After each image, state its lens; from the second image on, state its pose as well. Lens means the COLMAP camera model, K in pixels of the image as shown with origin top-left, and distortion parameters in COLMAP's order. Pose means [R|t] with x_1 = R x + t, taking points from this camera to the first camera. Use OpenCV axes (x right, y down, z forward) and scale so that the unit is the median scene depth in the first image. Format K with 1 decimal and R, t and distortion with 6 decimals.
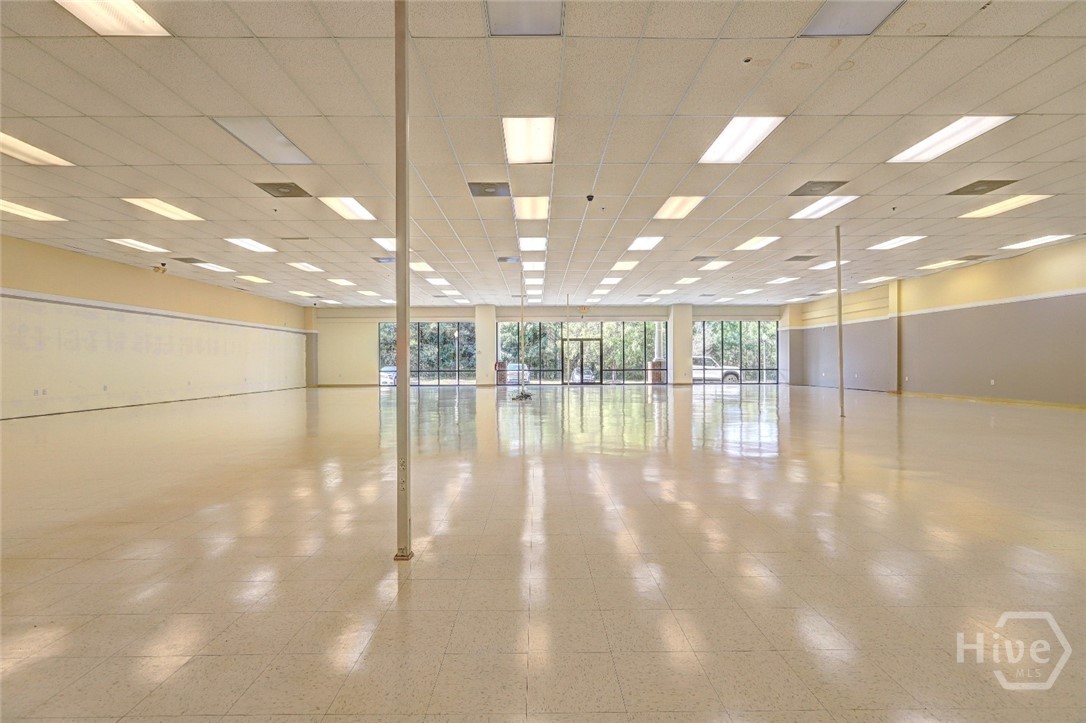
lens RADIAL K [[480.2, 0, 527.8], [0, 480.2, 359.1], [0, 0, 1]] dist [-0.000939, 0.000092]
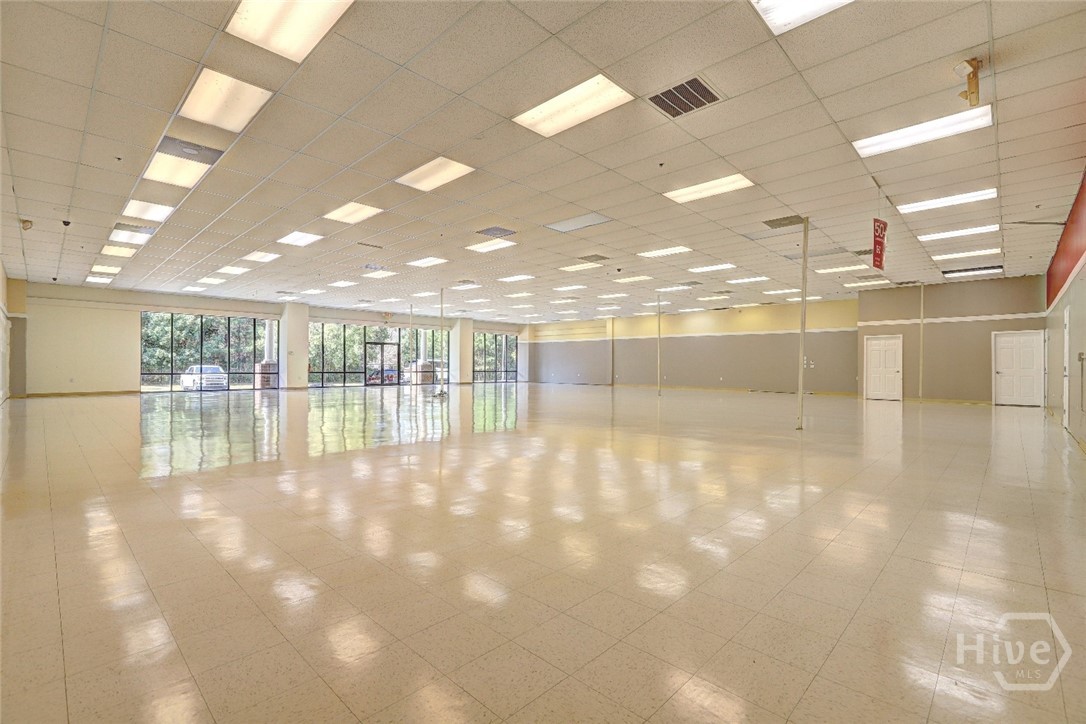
lens RADIAL K [[489.3, 0, 531.4], [0, 489.3, 363.3], [0, 0, 1]] dist [0.001095, 0.000055]
pose [[0.701256, 0.011233, 0.712821, -0.346952], [-0.012862, 0.999912, -0.003104, 0.001888], [-0.712794, -0.006991, 0.701339, -0.000083]]
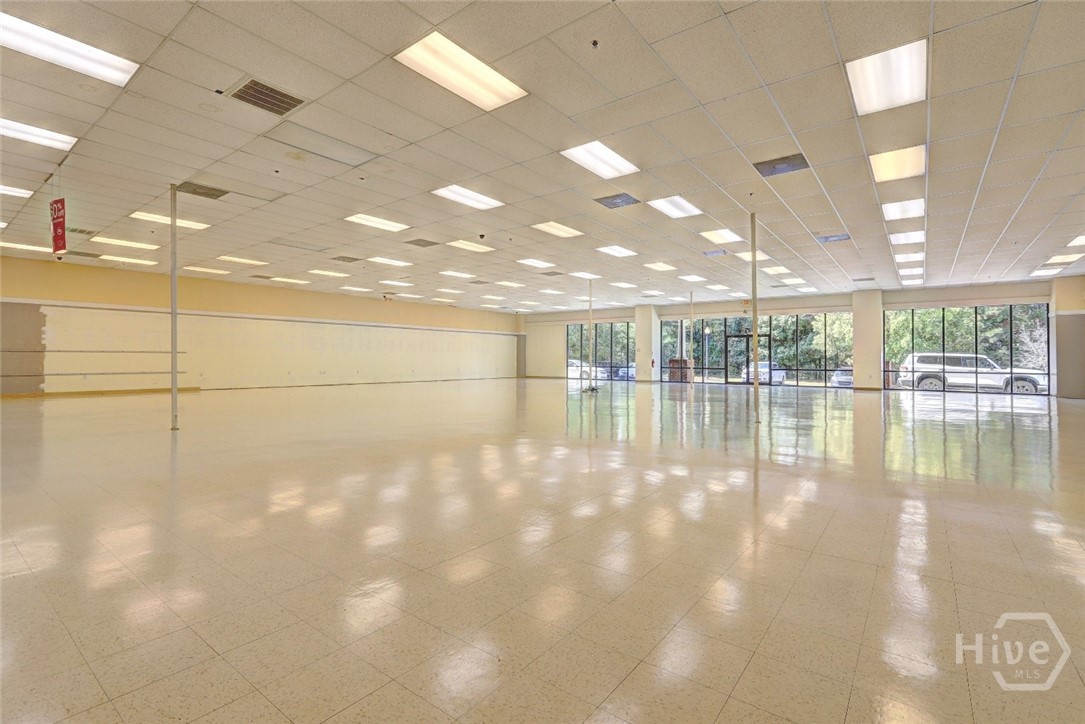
lens RADIAL K [[492.6, 0, 541.4], [0, 492.6, 355.1], [0, 0, 1]] dist [0.014638, 0.000214]
pose [[0.794492, 0.005260, -0.607252, 0.301908], [-0.006001, 0.999982, 0.000812, -0.001820], [0.607245, 0.002999, 0.794509, 0.001927]]
